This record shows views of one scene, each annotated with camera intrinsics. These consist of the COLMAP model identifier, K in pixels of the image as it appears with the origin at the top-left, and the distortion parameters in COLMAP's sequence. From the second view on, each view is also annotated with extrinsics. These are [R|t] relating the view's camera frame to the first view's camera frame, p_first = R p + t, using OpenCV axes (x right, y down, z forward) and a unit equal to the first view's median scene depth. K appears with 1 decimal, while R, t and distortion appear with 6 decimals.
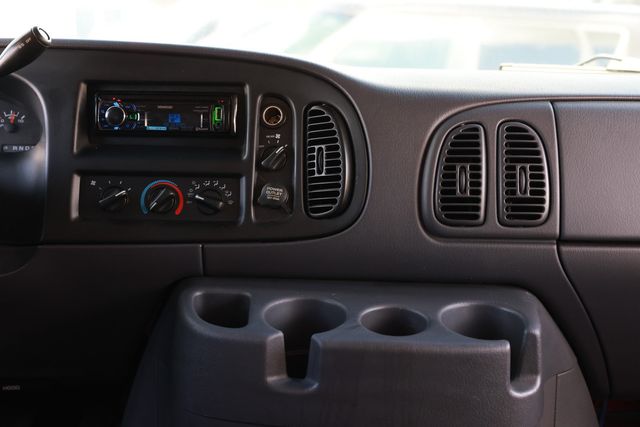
lens RADIAL K [[873.8, 0, 318.6], [0, 873.8, 212.6], [0, 0, 1]] dist [0.036463, 0.000000]
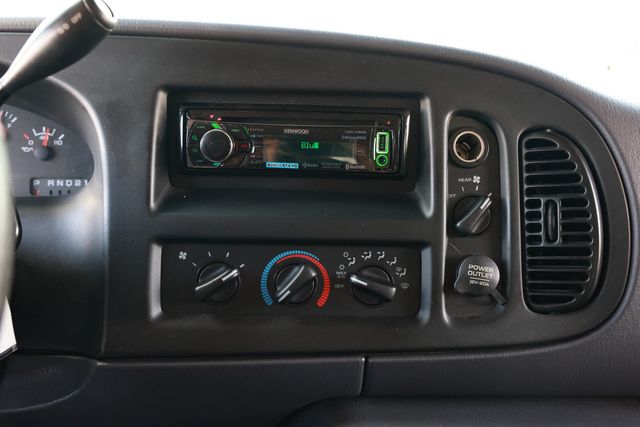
lens RADIAL K [[653.4, 0, 323.7], [0, 653.4, 215.1], [0, 0, 1]] dist [-0.044686, 0.000000]
pose [[0.997045, -0.003995, 0.076722, -0.194143], [-0.002005, 0.996954, 0.077970, -0.098643], [-0.076800, -0.077893, 0.993999, 0.539971]]
